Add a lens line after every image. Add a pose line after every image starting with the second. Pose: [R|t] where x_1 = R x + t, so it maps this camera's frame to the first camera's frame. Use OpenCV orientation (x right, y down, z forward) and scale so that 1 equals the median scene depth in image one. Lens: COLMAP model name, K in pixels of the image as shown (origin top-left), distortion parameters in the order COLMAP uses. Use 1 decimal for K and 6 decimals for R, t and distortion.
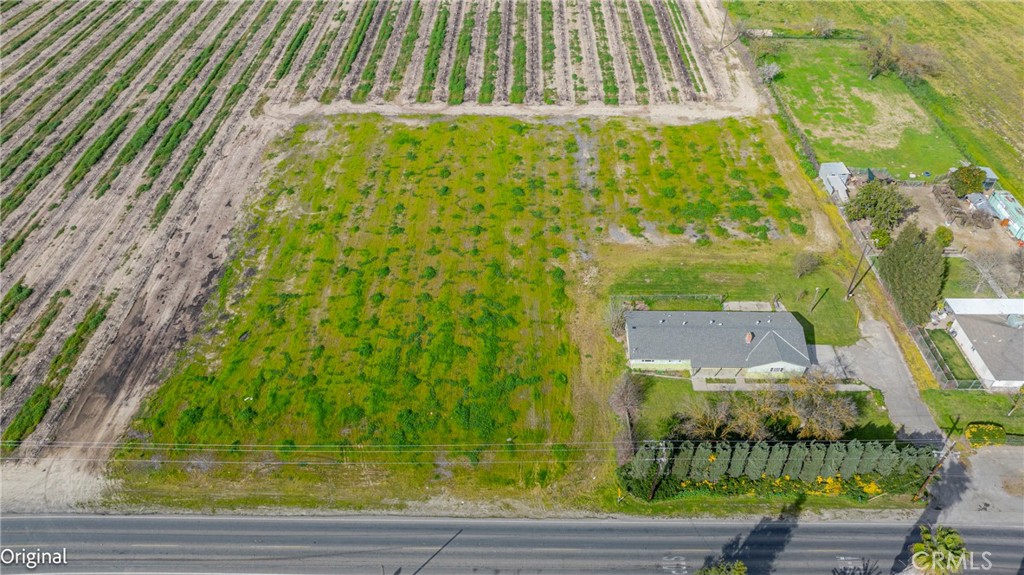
lens RADIAL K [[720.8, 0, 517.2], [0, 720.8, 281.3], [0, 0, 1]] dist [-0.030777, 0.030803]
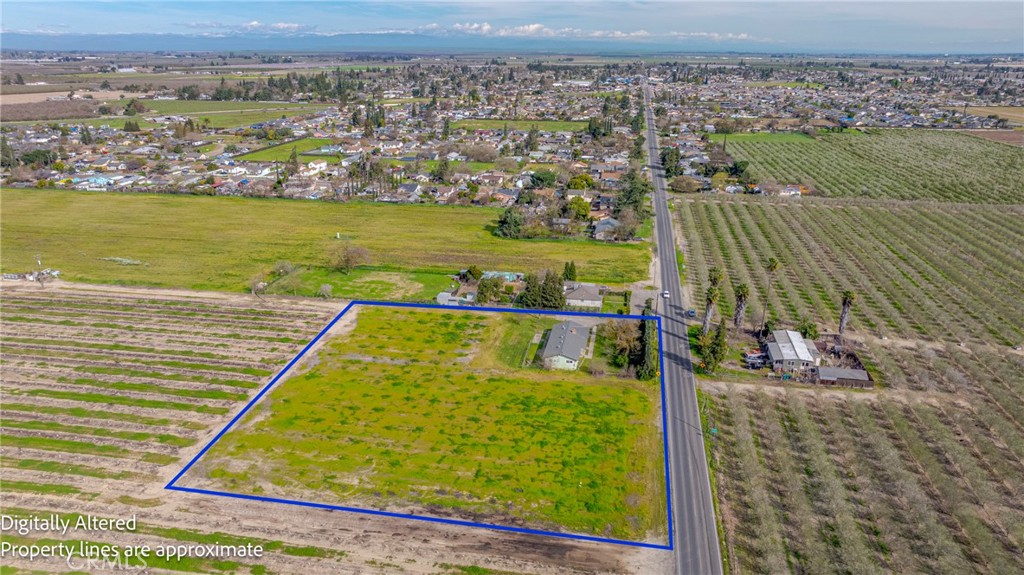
lens RADIAL K [[720.8, 0, 514.8], [0, 720.8, 288.2], [0, 0, 1]] dist [-0.030777, 0.030803]
pose [[0.164398, -0.319164, 0.933331, -1.258650], [0.653564, 0.743945, 0.139282, -0.325442], [-0.738801, 0.587094, 0.330897, 0.298657]]
